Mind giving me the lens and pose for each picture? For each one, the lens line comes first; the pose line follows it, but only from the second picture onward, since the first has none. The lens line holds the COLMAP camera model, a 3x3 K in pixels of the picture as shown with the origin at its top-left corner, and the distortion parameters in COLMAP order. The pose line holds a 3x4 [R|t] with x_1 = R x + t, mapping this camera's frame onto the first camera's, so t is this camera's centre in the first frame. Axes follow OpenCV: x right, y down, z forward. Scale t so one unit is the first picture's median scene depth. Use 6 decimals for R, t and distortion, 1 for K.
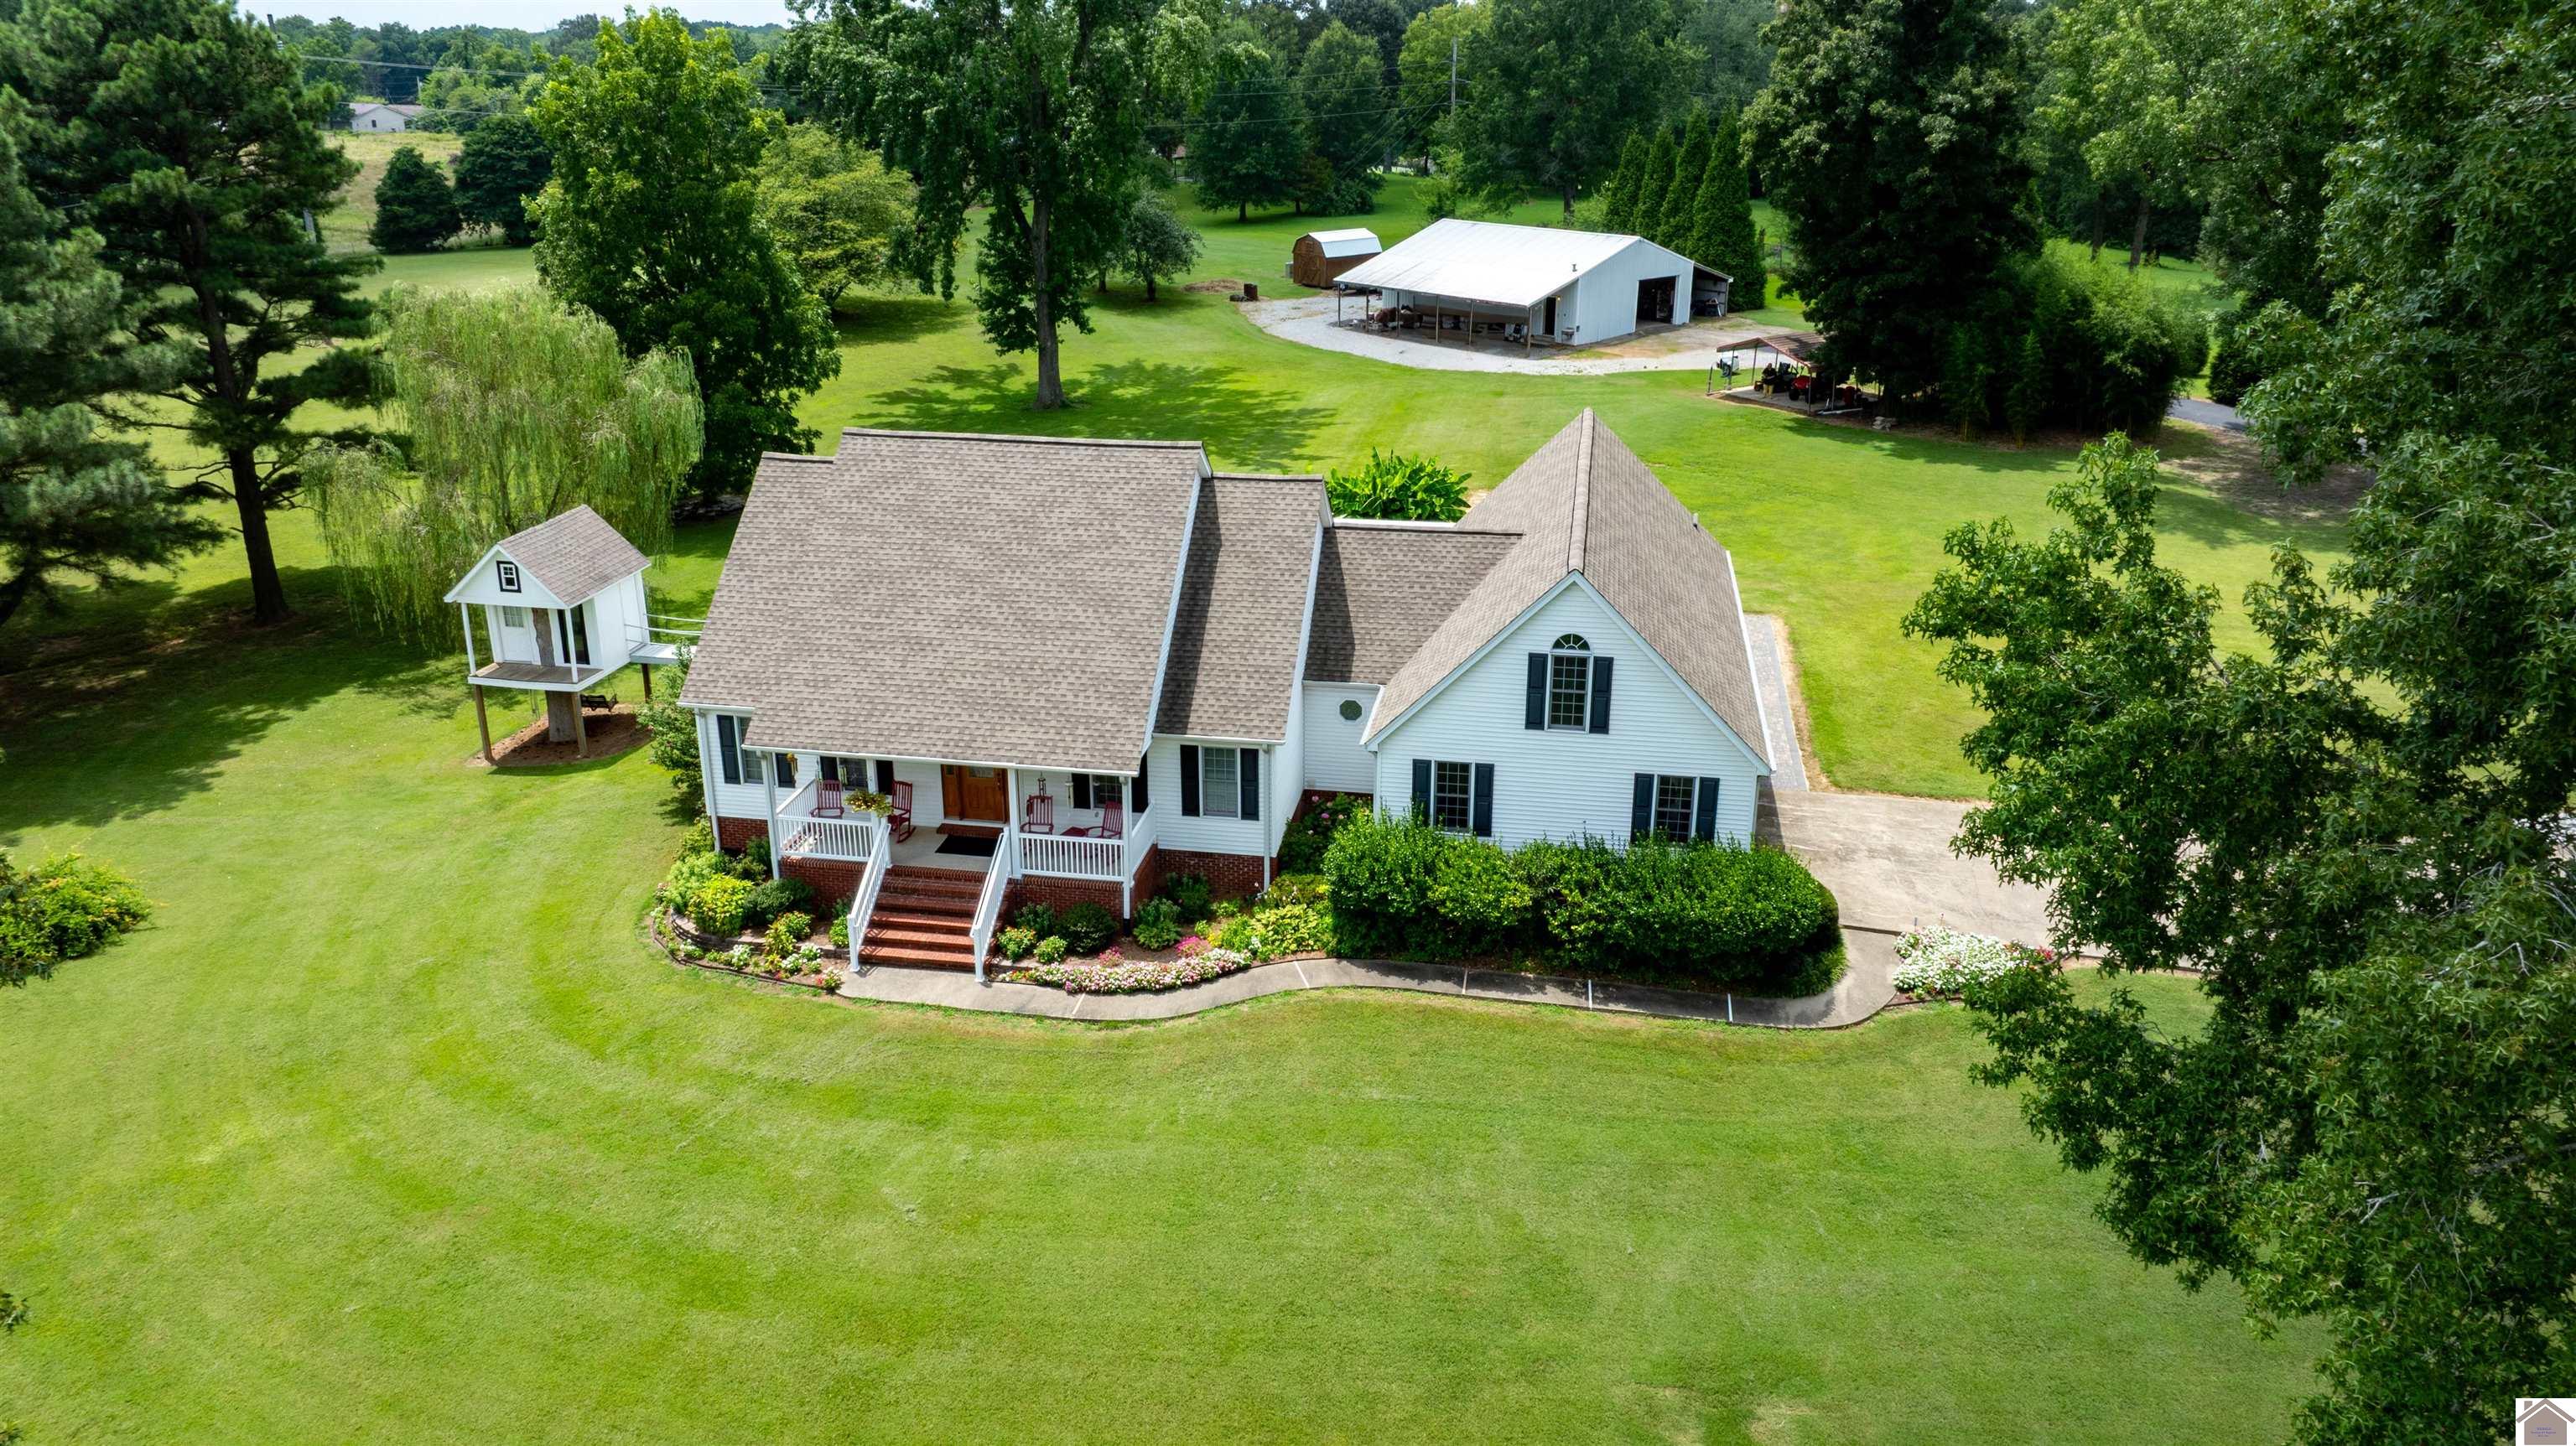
lens RADIAL K [[1811.9, 0, 1280.8], [0, 1811.9, 723.9], [0, 0, 1]] dist [-0.014464, 0.008780]
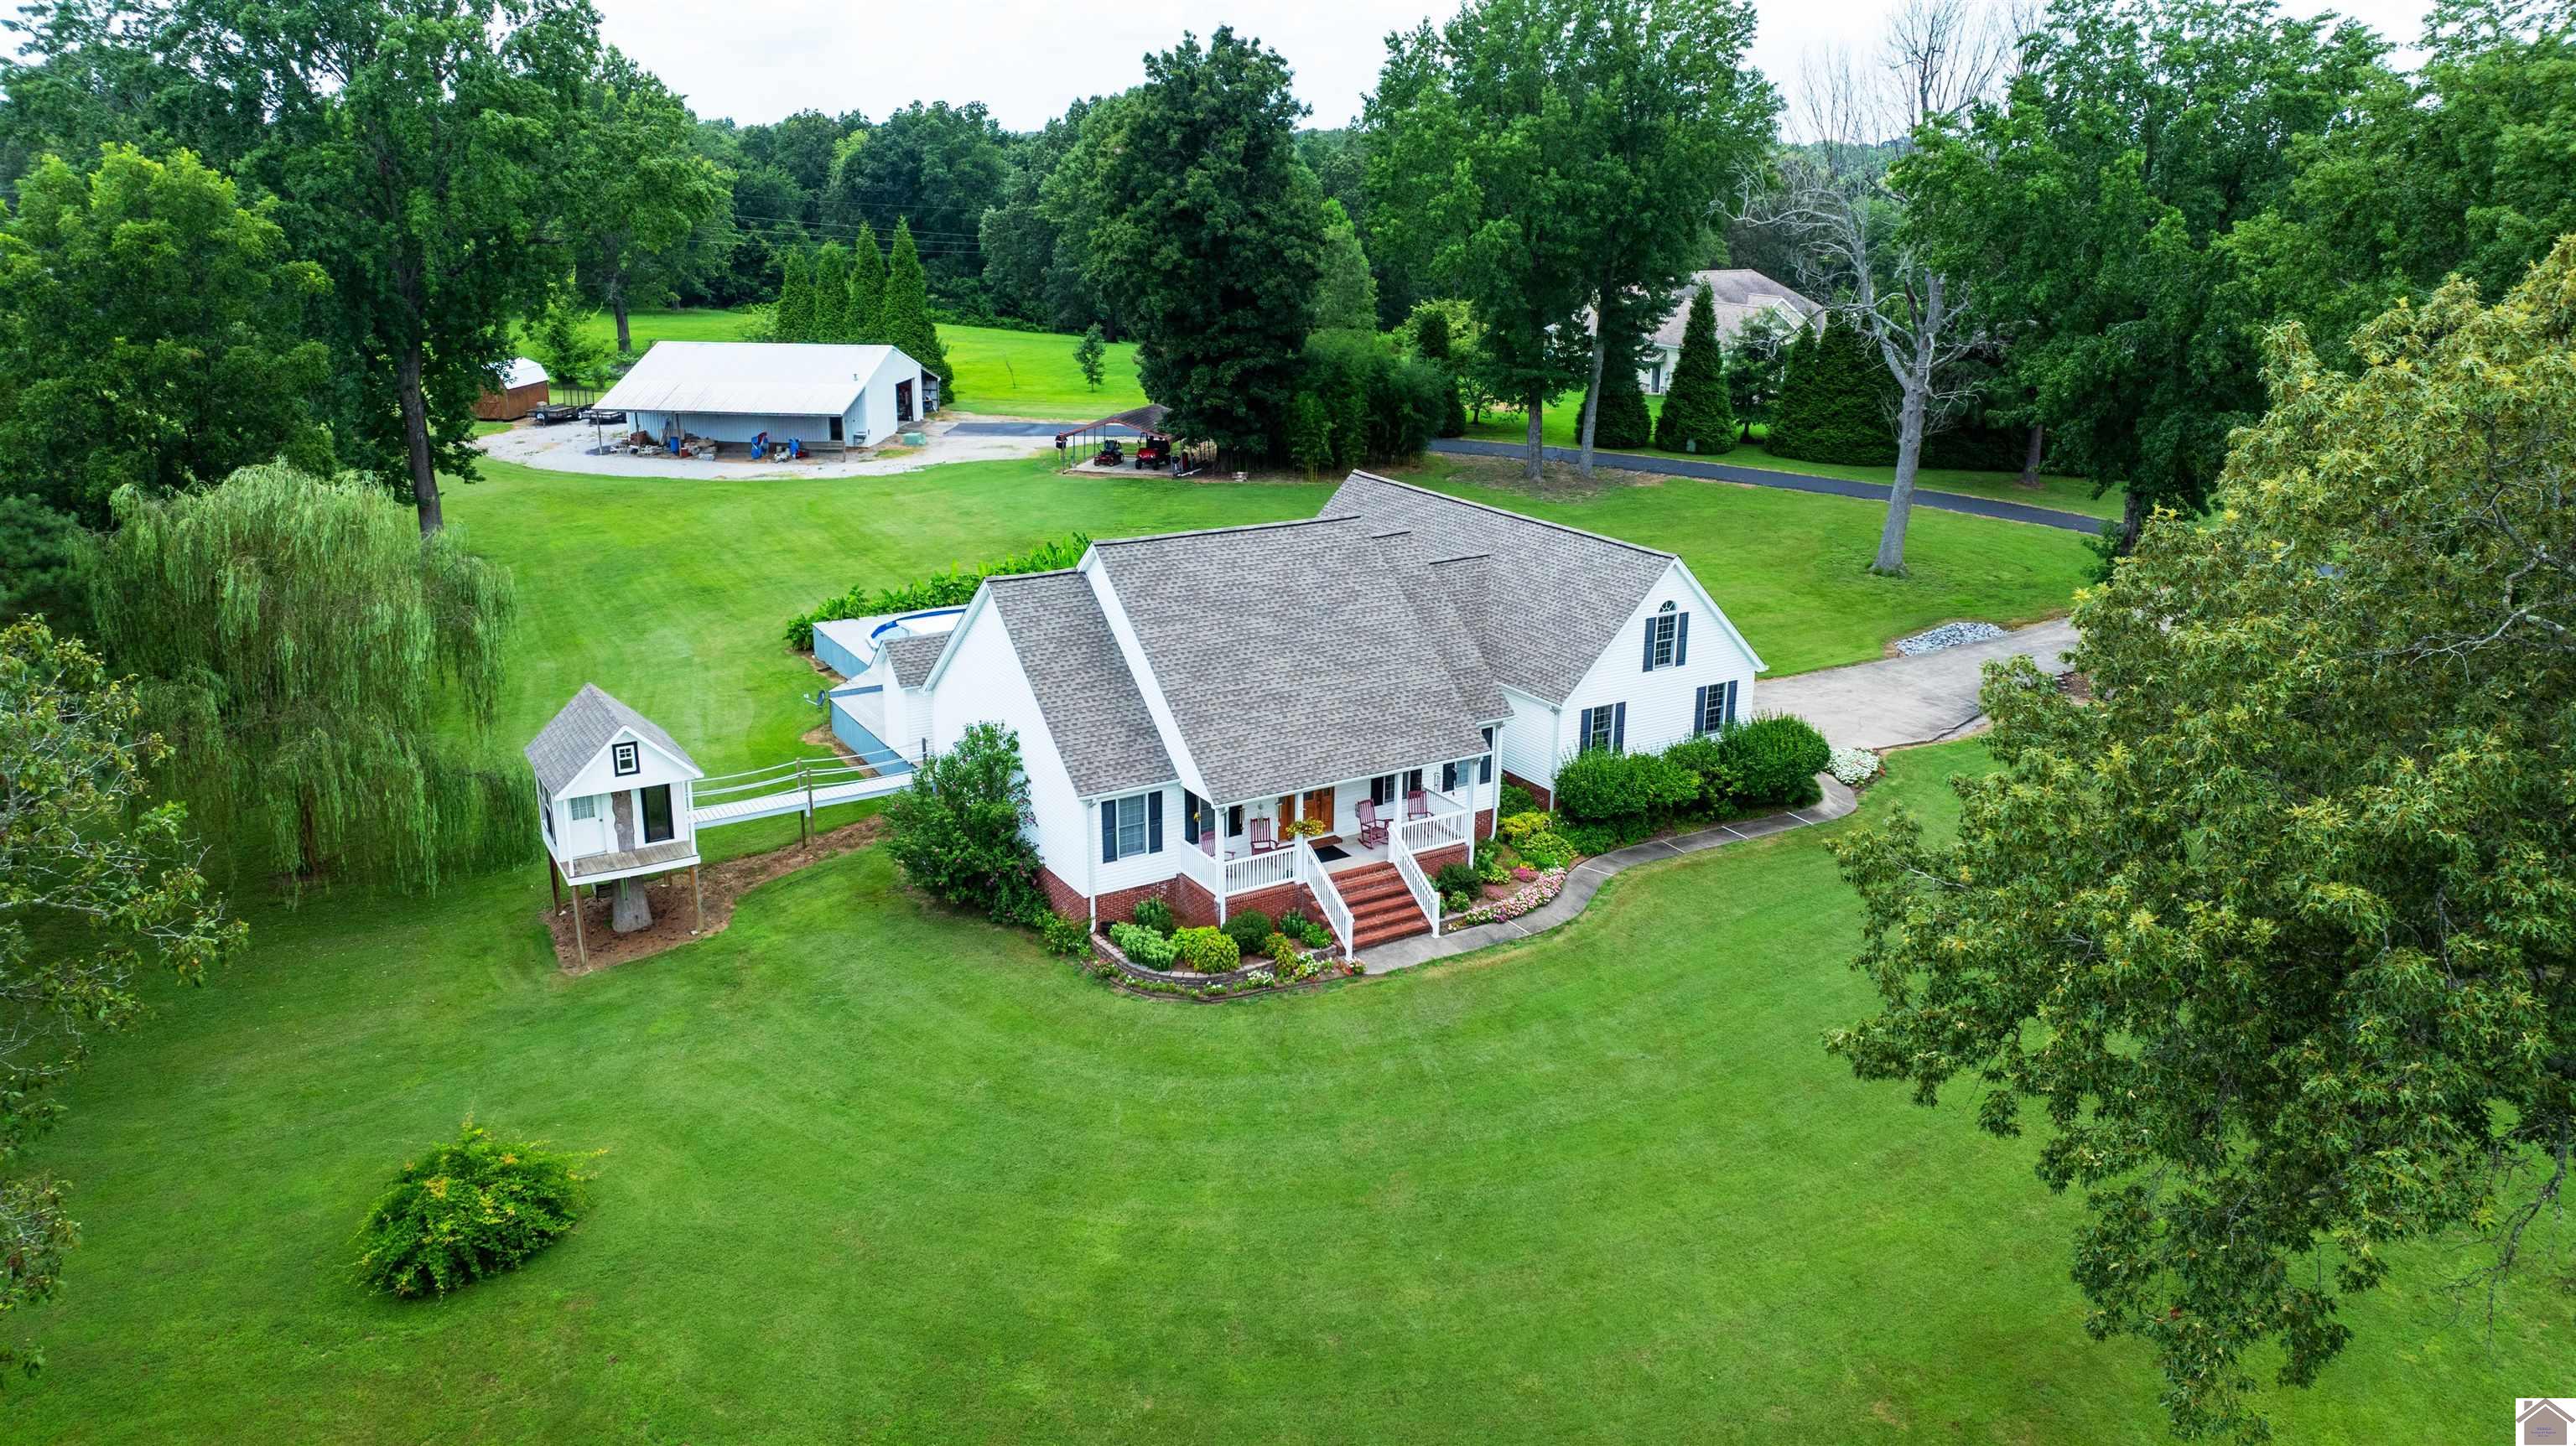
lens RADIAL K [[1811.9, 0, 1280.8], [0, 1811.9, 723.9], [0, 0, 1]] dist [-0.014464, 0.008780]
pose [[0.753280, -0.194473, 0.628291, -0.981984], [0.226075, 0.973638, 0.030319, -0.064704], [-0.617624, 0.119202, 0.777388, 0.057825]]
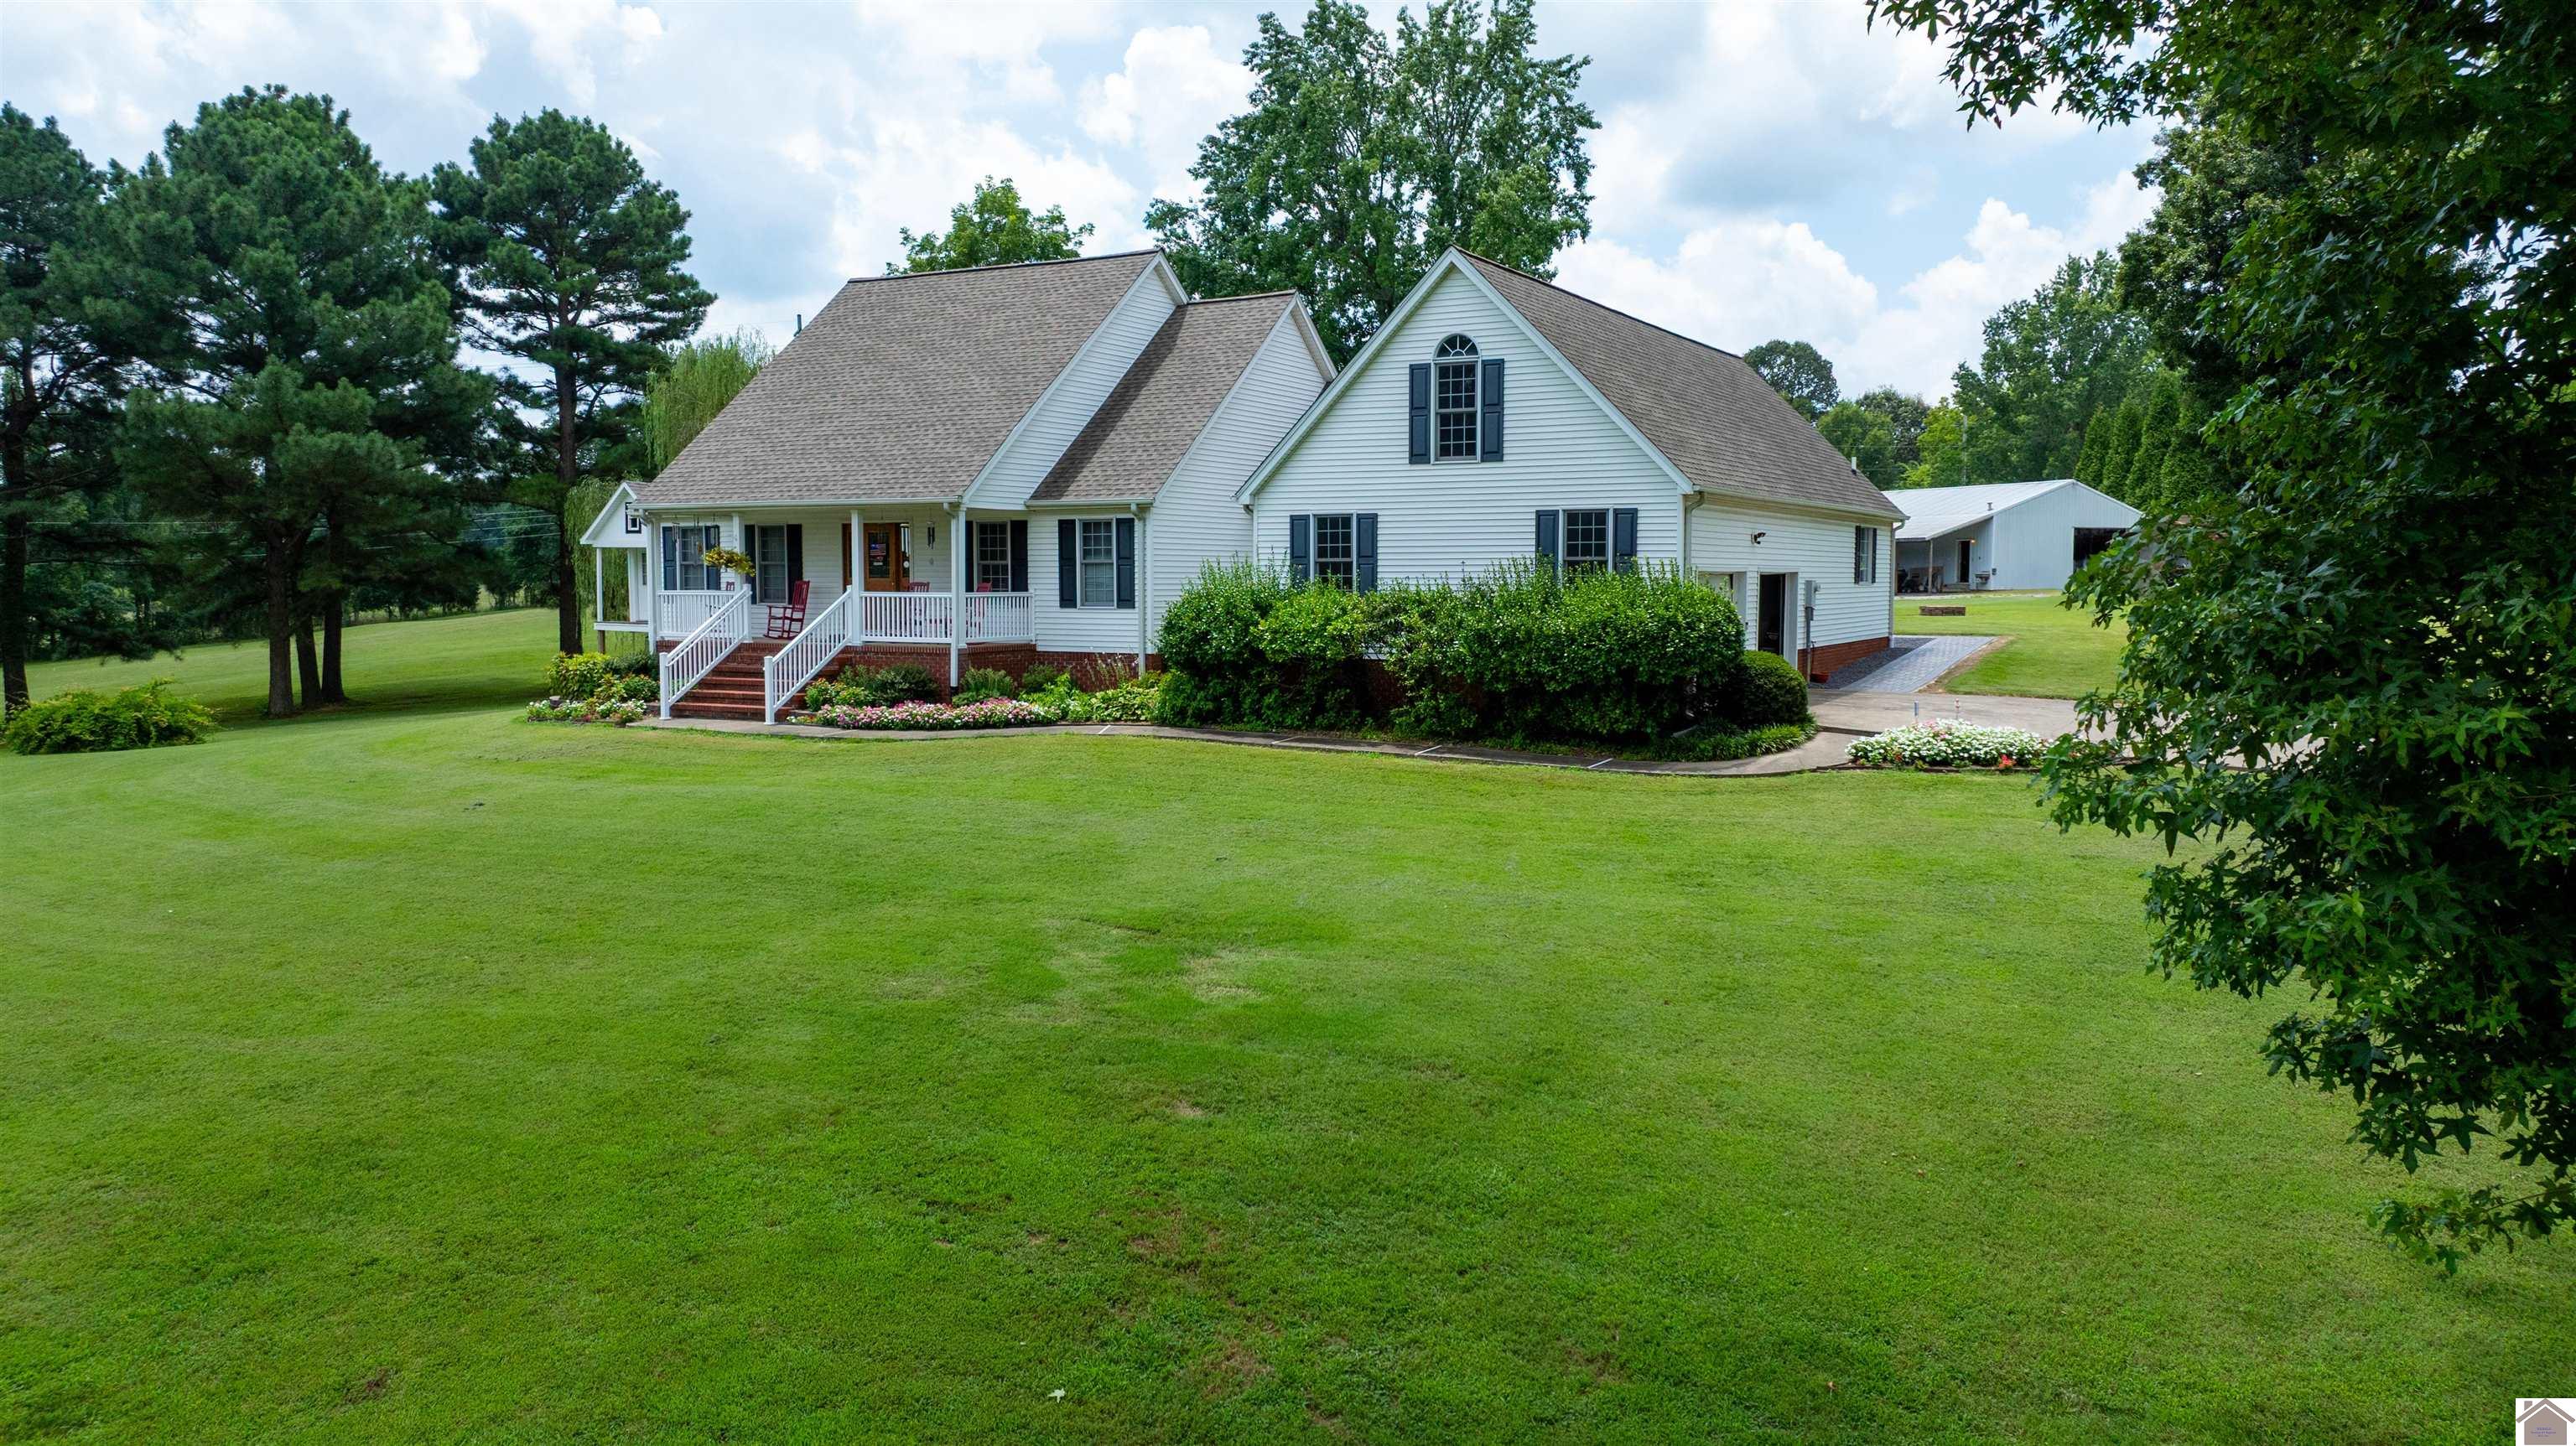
lens RADIAL K [[1821.0, 0, 1288.0], [0, 1821.0, 723.0], [0, 0, 1]] dist [-0.053848, 0.076354]
pose [[0.944124, 0.027634, -0.328429, 0.348656], [-0.116169, 0.960431, -0.253136, 0.322378], [0.308439, 0.277145, 0.909976, 0.266012]]
